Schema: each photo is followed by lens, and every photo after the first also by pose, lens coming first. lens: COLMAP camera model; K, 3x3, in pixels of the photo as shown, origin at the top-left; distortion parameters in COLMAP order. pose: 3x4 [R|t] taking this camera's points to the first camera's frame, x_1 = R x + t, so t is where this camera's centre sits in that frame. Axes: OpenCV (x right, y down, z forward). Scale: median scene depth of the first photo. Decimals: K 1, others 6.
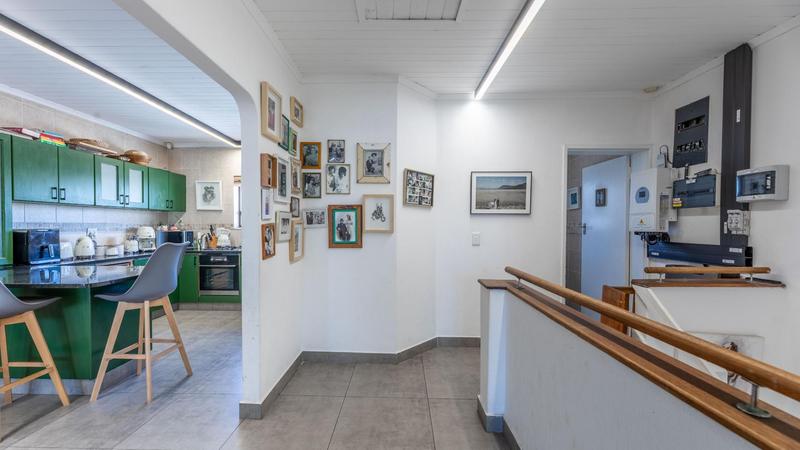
lens RADIAL K [[330.3, 0, 396.3], [0, 330.3, 232.0], [0, 0, 1]] dist [-0.002809, 0.000340]
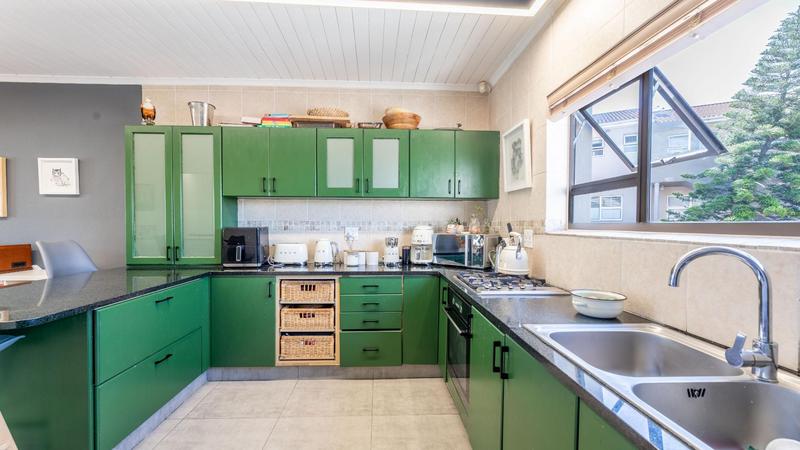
lens RADIAL K [[330.3, 0, 391.8], [0, 330.3, 228.9], [0, 0, 1]] dist [-0.002809, 0.000340]
pose [[0.057415, 0.014128, -0.998250, -0.129887], [-0.022682, 0.999660, 0.012843, -0.017396], [0.998093, 0.021905, 0.057716, 0.927996]]
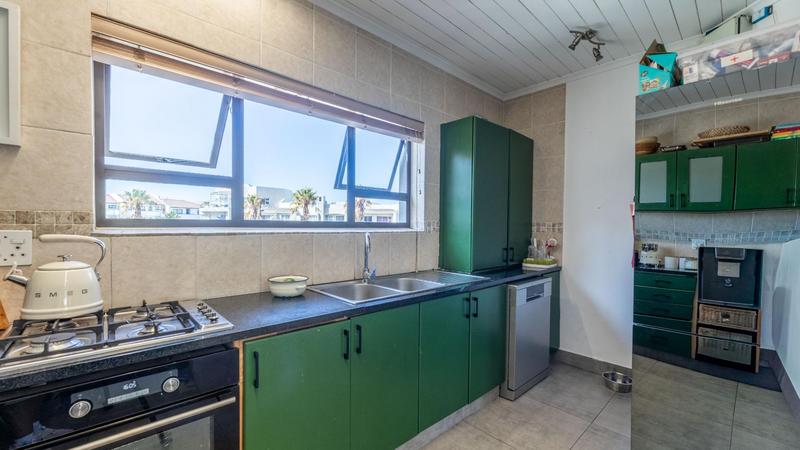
lens RADIAL K [[330.3, 0, 399.1], [0, 330.3, 226.9], [0, 0, 1]] dist [-0.002809, 0.000340]
pose [[0.715697, -0.000113, 0.698411, -0.581310], [0.003648, 0.999987, -0.003576, -0.014627], [-0.698401, 0.005107, 0.715688, 0.781861]]
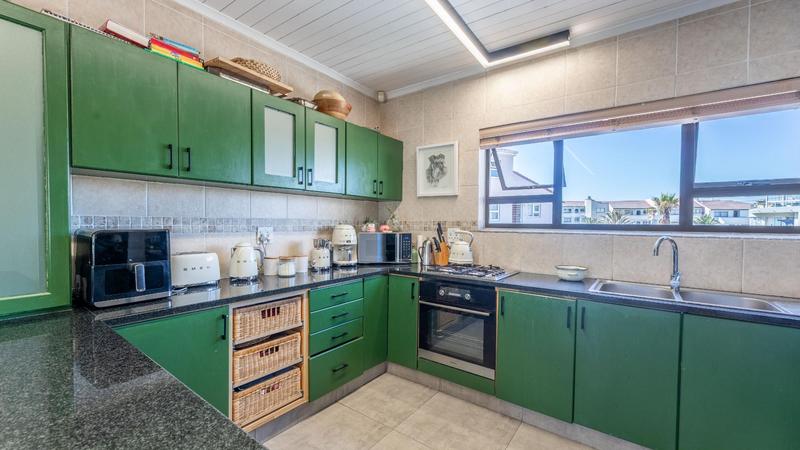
lens RADIAL K [[330.3, 0, 393.6], [0, 330.3, 228.8], [0, 0, 1]] dist [-0.002809, 0.000340]
pose [[0.815913, 0.015998, -0.577954, -0.345837], [-0.018727, 0.999824, 0.001238, -0.012114], [0.577872, 0.009813, 0.816069, 0.574990]]
